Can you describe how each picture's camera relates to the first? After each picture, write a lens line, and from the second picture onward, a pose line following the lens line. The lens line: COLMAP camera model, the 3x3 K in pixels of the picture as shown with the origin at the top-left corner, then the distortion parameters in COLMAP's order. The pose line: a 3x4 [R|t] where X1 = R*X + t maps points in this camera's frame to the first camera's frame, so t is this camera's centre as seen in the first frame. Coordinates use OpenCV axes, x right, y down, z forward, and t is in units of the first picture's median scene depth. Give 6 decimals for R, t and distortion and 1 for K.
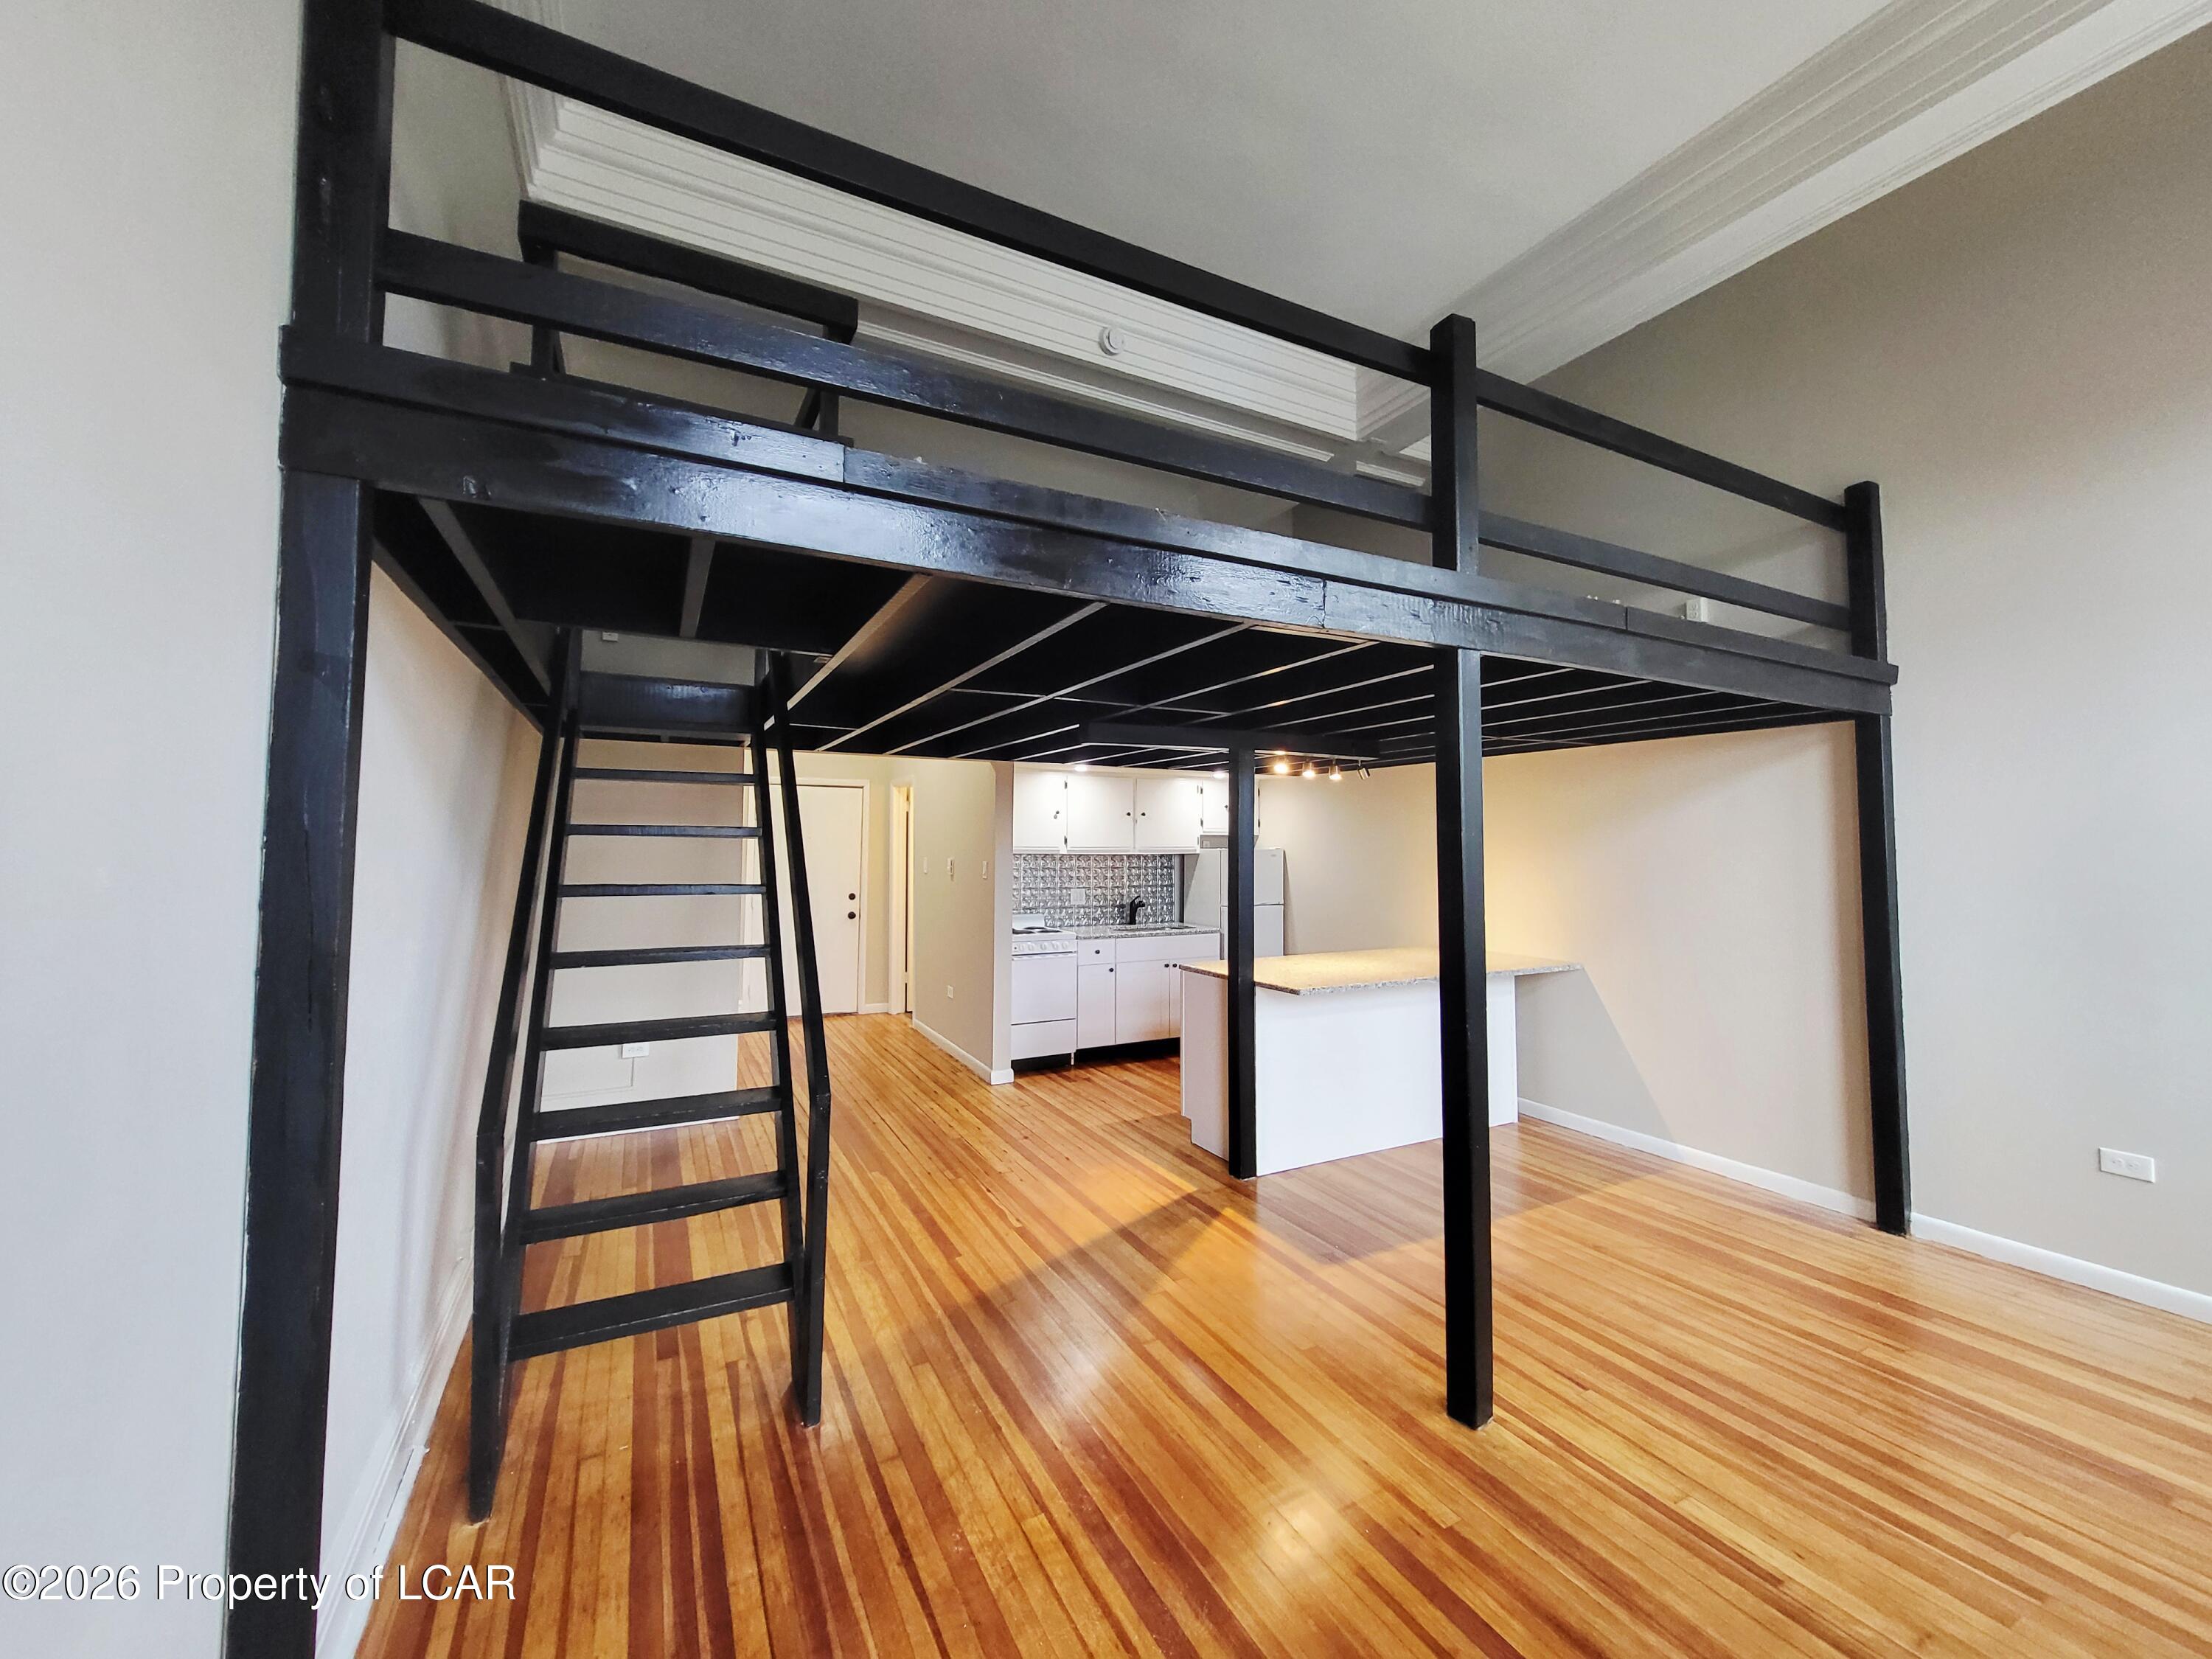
lens RADIAL K [[866.5, 0, 1084.2], [0, 866.5, 798.5], [0, 0, 1]] dist [0.007735, -0.003653]
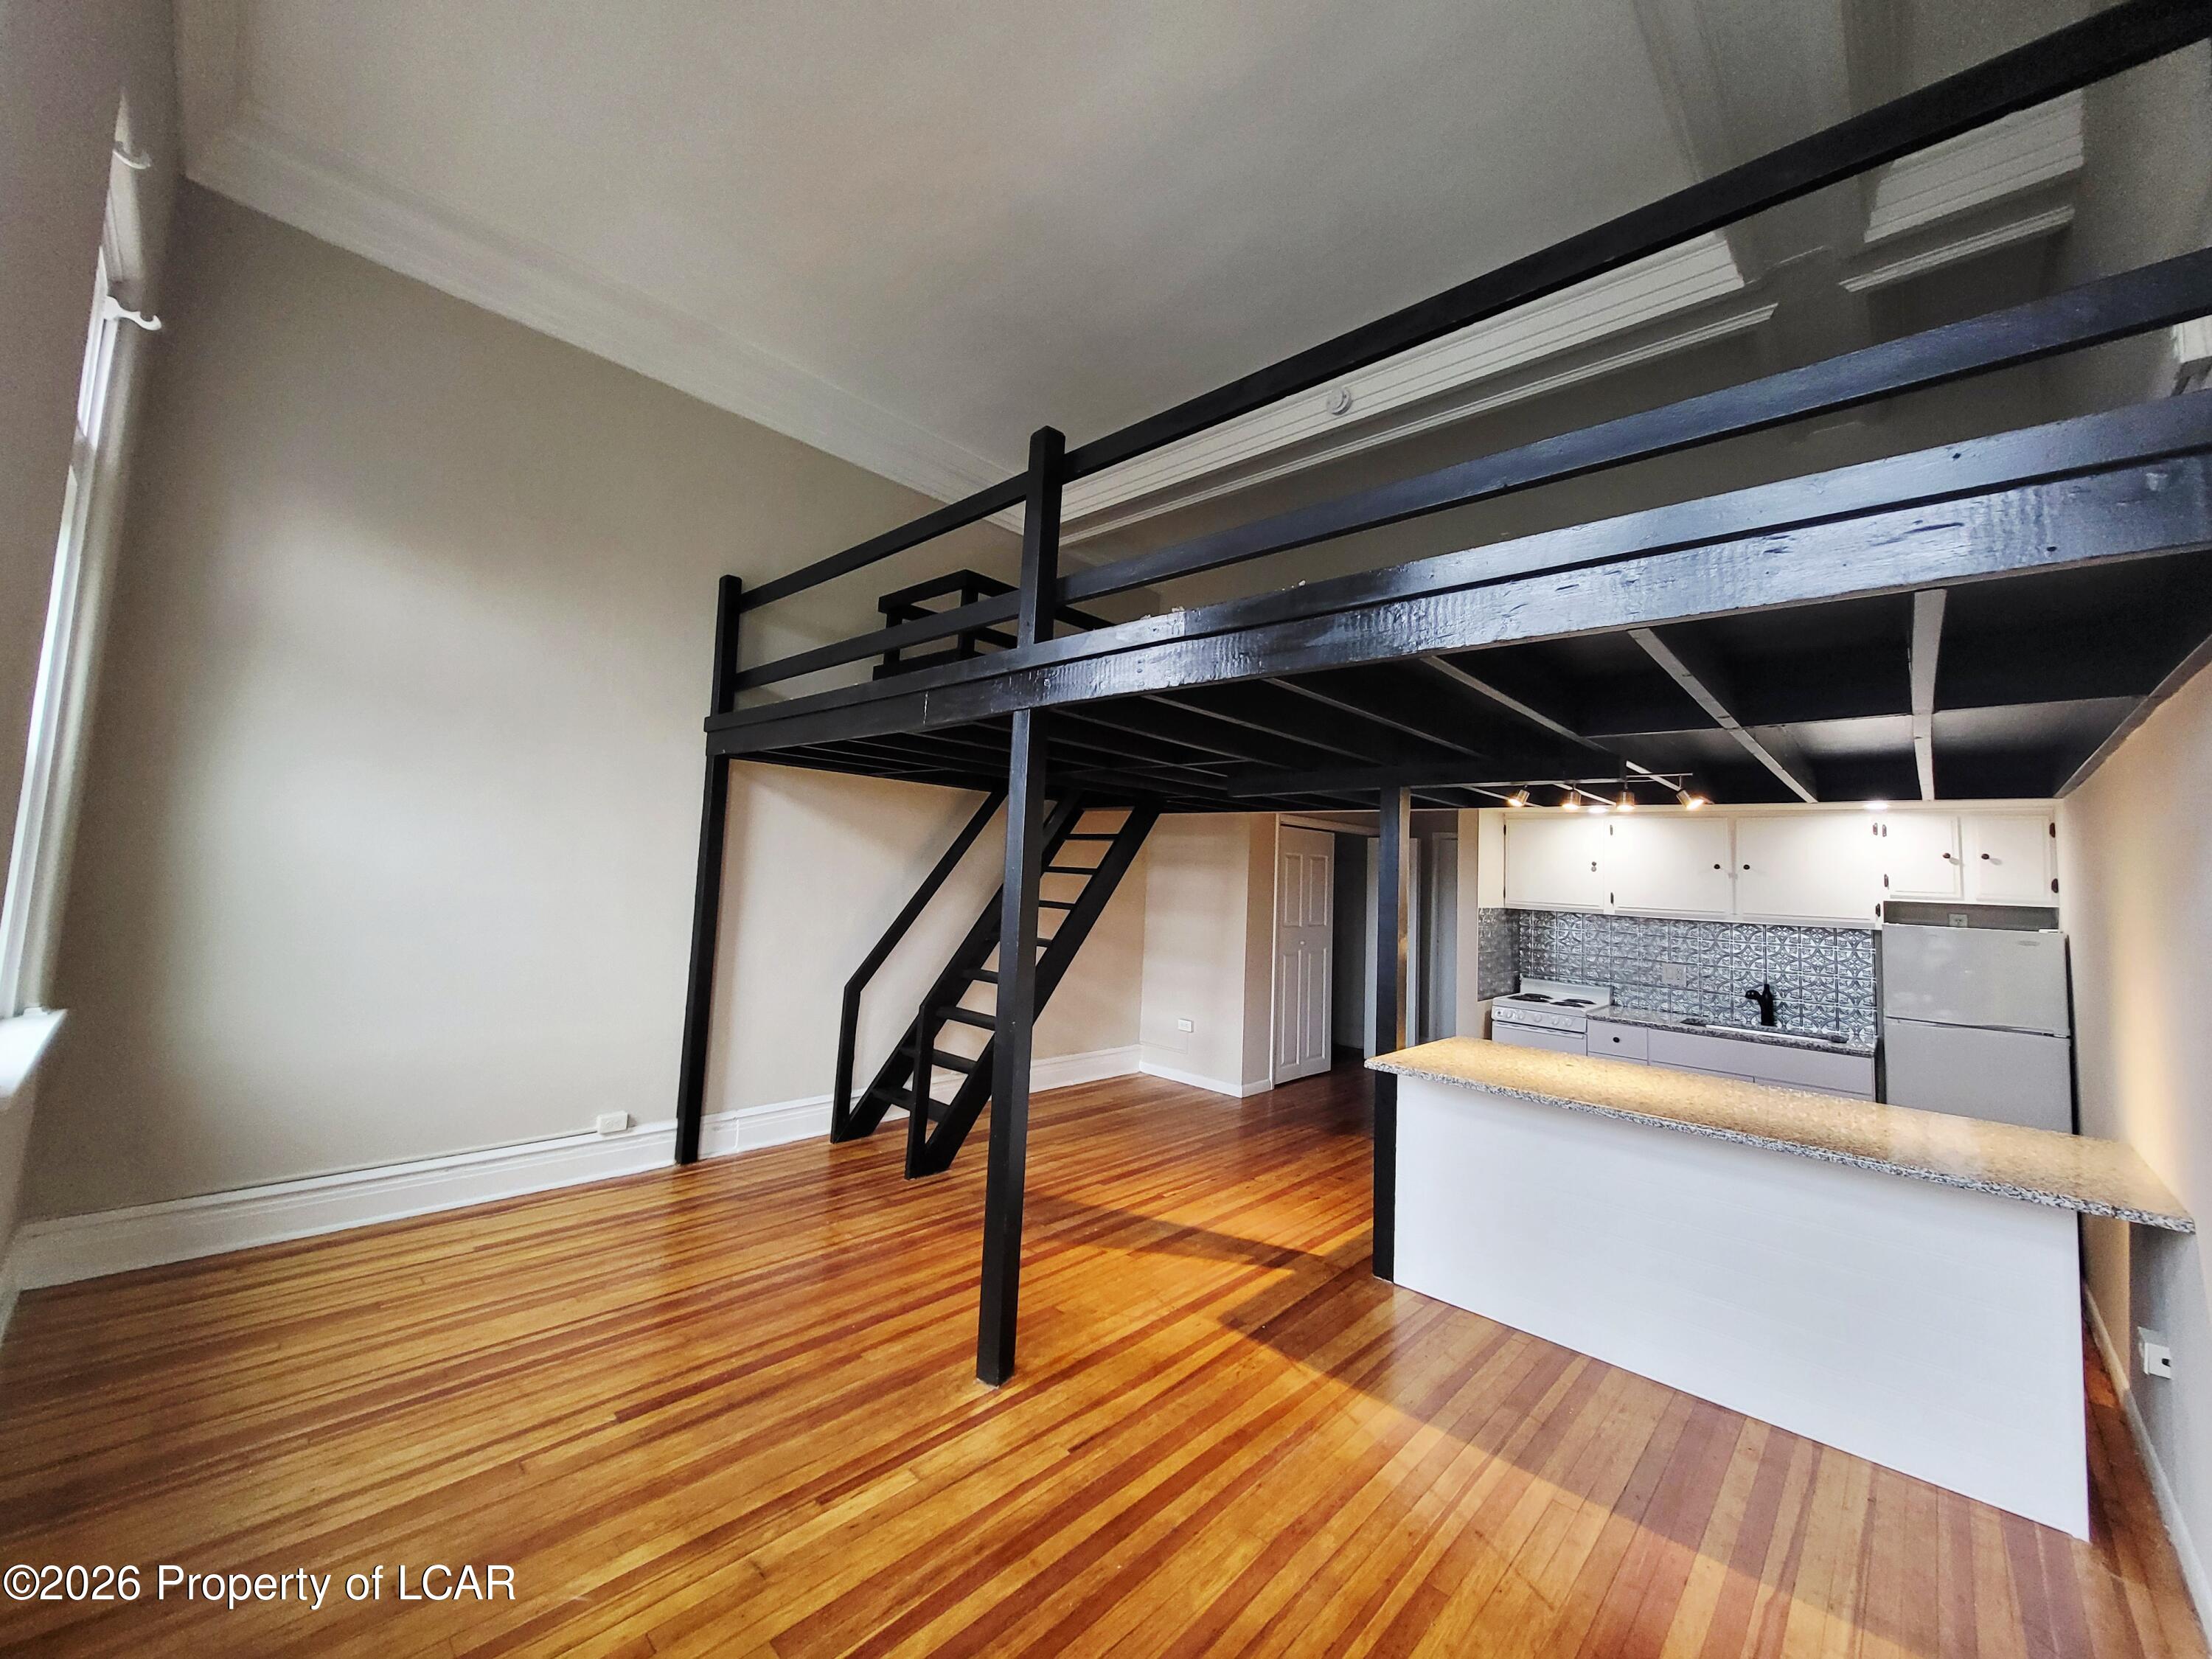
lens RADIAL K [[866.5, 0, 1084.2], [0, 866.5, 798.5], [0, 0, 1]] dist [0.007735, -0.003653]
pose [[0.324757, -0.070381, -0.943175, 0.885652], [0.002851, 0.997296, -0.073438, 0.020497], [0.945793, 0.021160, 0.324080, 0.399064]]
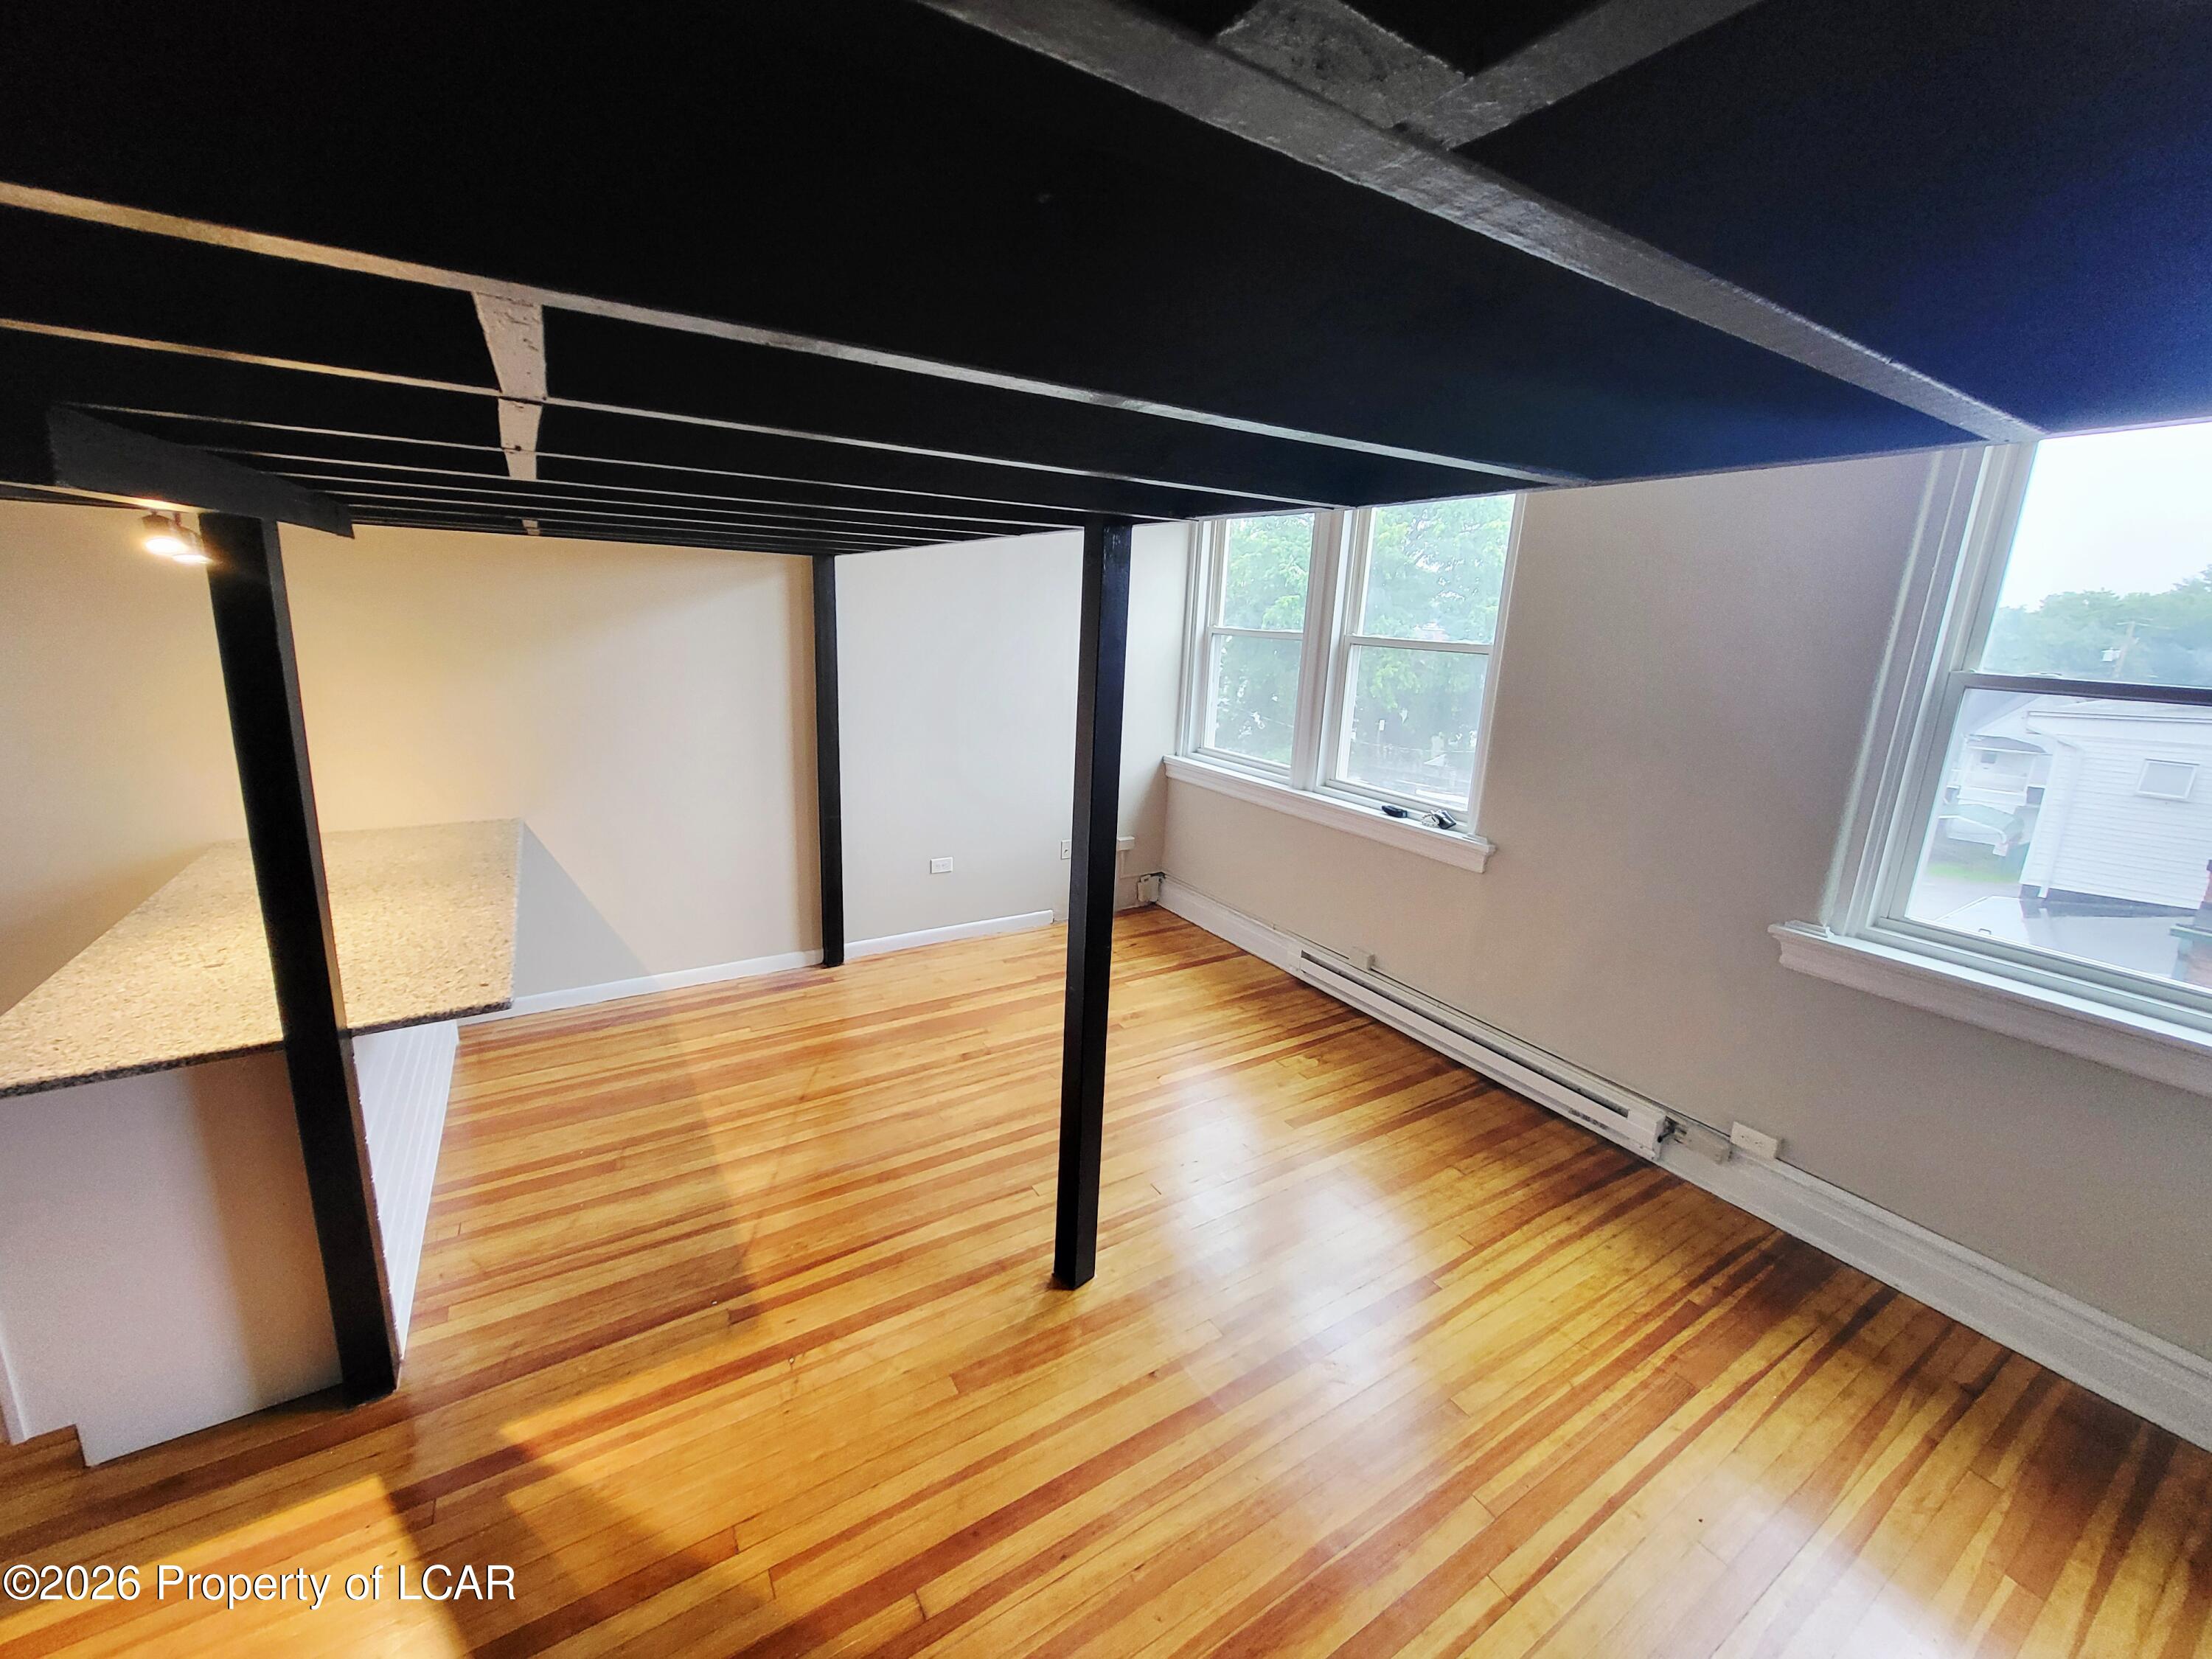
lens RADIAL K [[875.5, 0, 1091.5], [0, 875.5, 797.0], [0, 0, 1]] dist [0.002511, 0.000160]
pose [[-0.077878, -0.221415, 0.972065, -0.262635], [-0.094375, 0.972285, 0.213904, -0.051922], [-0.992486, -0.075080, -0.096616, 0.620653]]
